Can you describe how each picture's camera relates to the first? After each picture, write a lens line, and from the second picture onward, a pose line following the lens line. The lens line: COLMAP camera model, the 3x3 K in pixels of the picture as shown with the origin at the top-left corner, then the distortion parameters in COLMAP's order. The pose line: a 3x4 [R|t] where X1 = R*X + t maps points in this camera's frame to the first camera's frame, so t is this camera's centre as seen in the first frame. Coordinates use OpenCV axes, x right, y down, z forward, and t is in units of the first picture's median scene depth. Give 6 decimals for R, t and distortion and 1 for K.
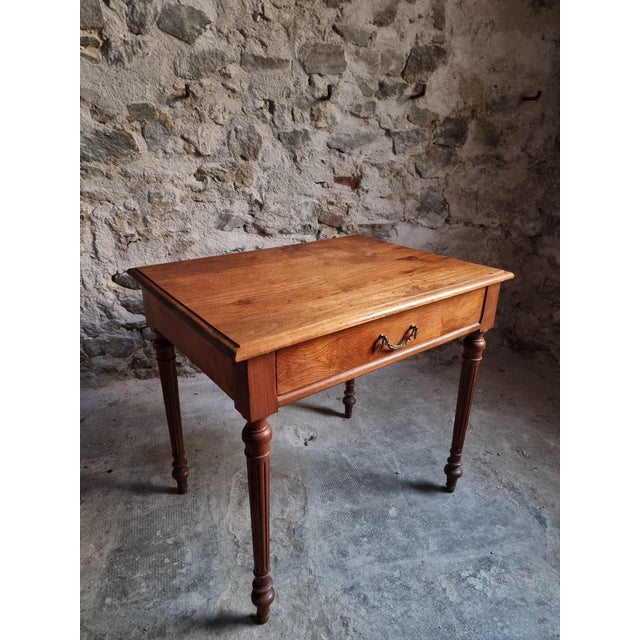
lens RADIAL K [[449.0, 0, 312.1], [0, 449.0, 326.7], [0, 0, 1]] dist [0.064694, -0.067995]
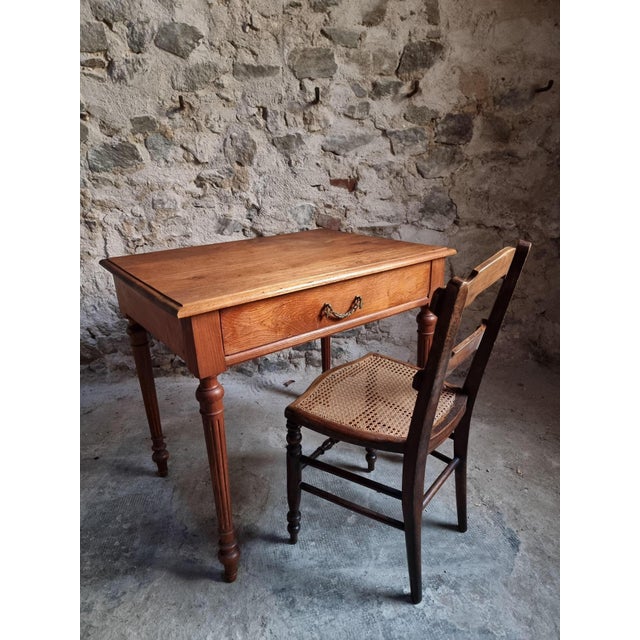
lens RADIAL K [[449.0, 0, 314.8], [0, 449.0, 329.1], [0, 0, 1]] dist [0.064694, -0.067995]
pose [[0.985060, 0.020377, -0.171003, 0.201305], [-0.027036, 0.998960, -0.036707, 0.037065], [0.170077, 0.040782, 0.984587, 0.027195]]
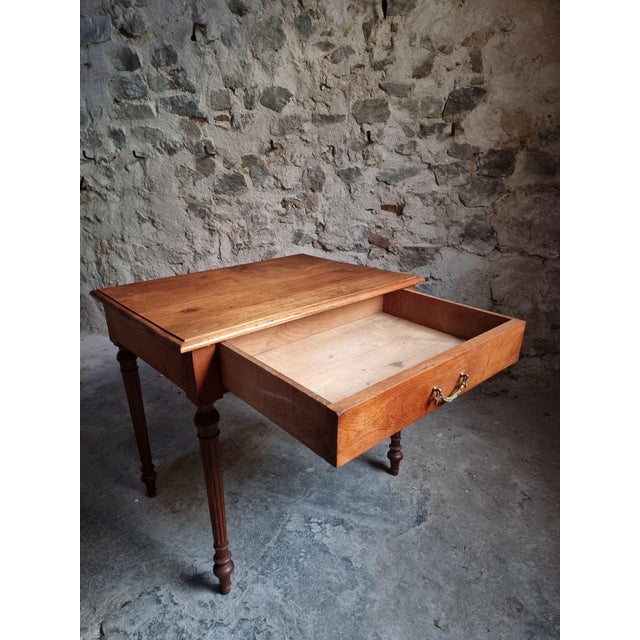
lens RADIAL K [[449.0, 0, 314.2], [0, 449.0, 330.9], [0, 0, 1]] dist [0.064694, -0.067995]
pose [[0.828981, 0.153052, -0.537928, 0.615128], [-0.192099, 0.981231, -0.016855, 0.046963], [0.525251, 0.117308, 0.842823, -0.050288]]
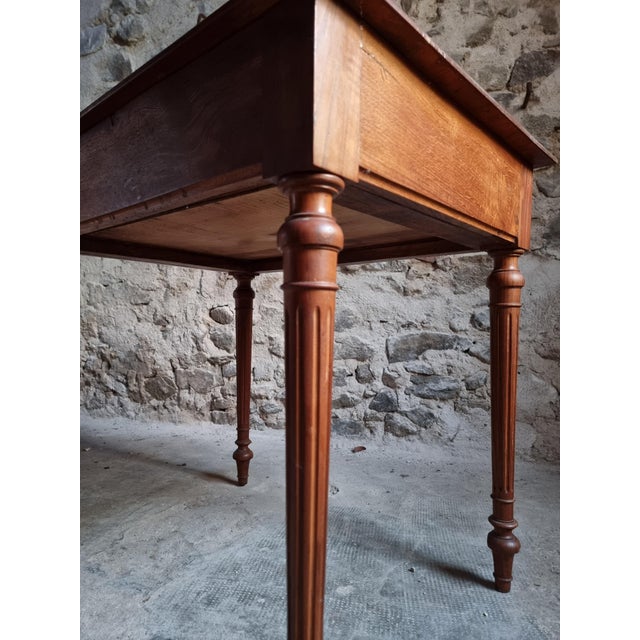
lens RADIAL K [[449.0, 0, 311.9], [0, 449.0, 328.6], [0, 0, 1]] dist [0.064694, -0.067995]
pose [[0.843920, 0.002131, -0.536464, 0.347788], [-0.220645, 0.912875, -0.343475, 0.248327], [0.488993, 0.408234, 0.770864, 0.329487]]
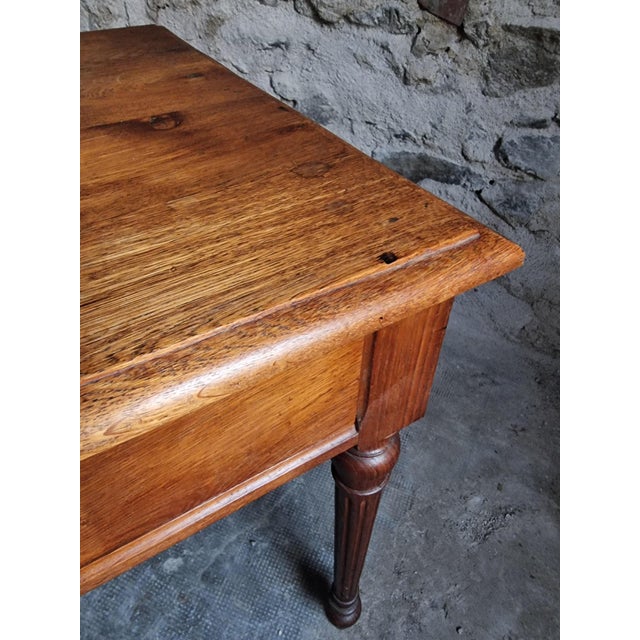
lens RADIAL K [[449.0, 0, 322.1], [0, 449.0, 330.8], [0, 0, 1]] dist [0.064694, -0.067995]
pose [[0.719154, 0.469449, -0.512284, 0.372739], [-0.277404, 0.869929, 0.407763, -0.112274], [0.637075, -0.151135, 0.755840, 0.569957]]
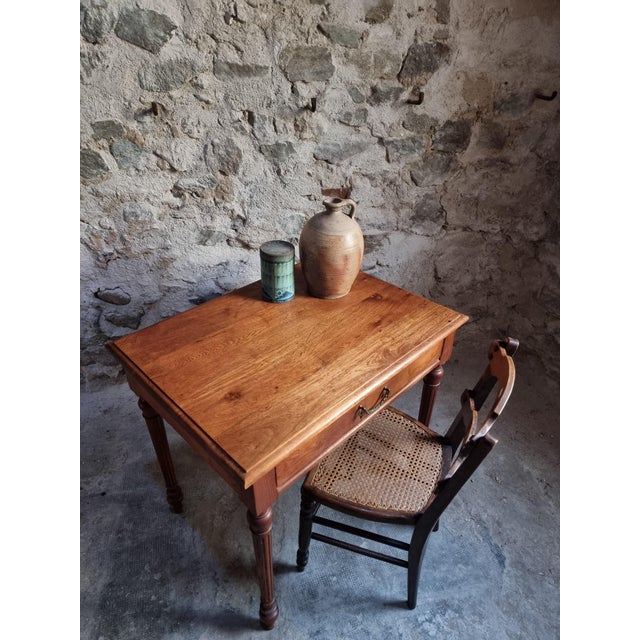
lens RADIAL K [[449.0, 0, 316.0], [0, 449.0, 325.6], [0, 0, 1]] dist [0.064694, -0.067995]
pose [[0.999675, 0.014252, -0.021120, 0.063161], [-0.009857, 0.980702, 0.195258, -0.248188], [0.023495, -0.194986, 0.980525, 0.034442]]
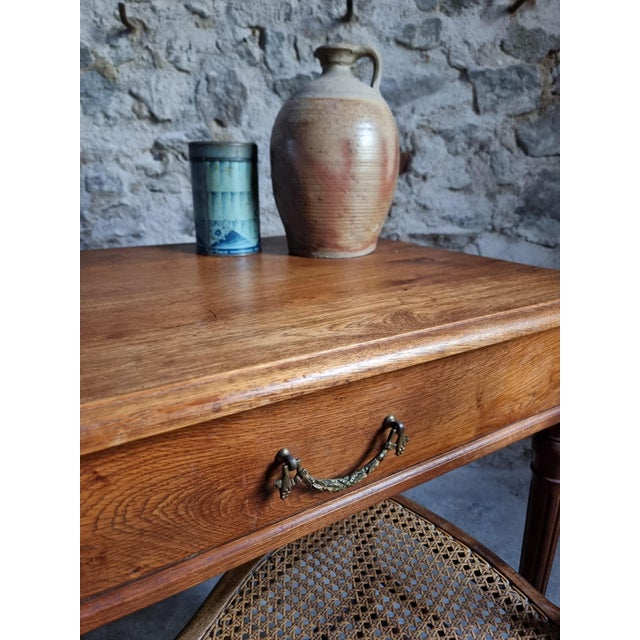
lens RADIAL K [[449.0, 0, 321.9], [0, 449.0, 325.4], [0, 0, 1]] dist [0.064694, -0.067995]
pose [[0.963280, 0.072917, -0.258409, 0.171166], [-0.093811, 0.993164, -0.069454, -0.059575], [0.251578, 0.091146, 0.963536, 0.445666]]
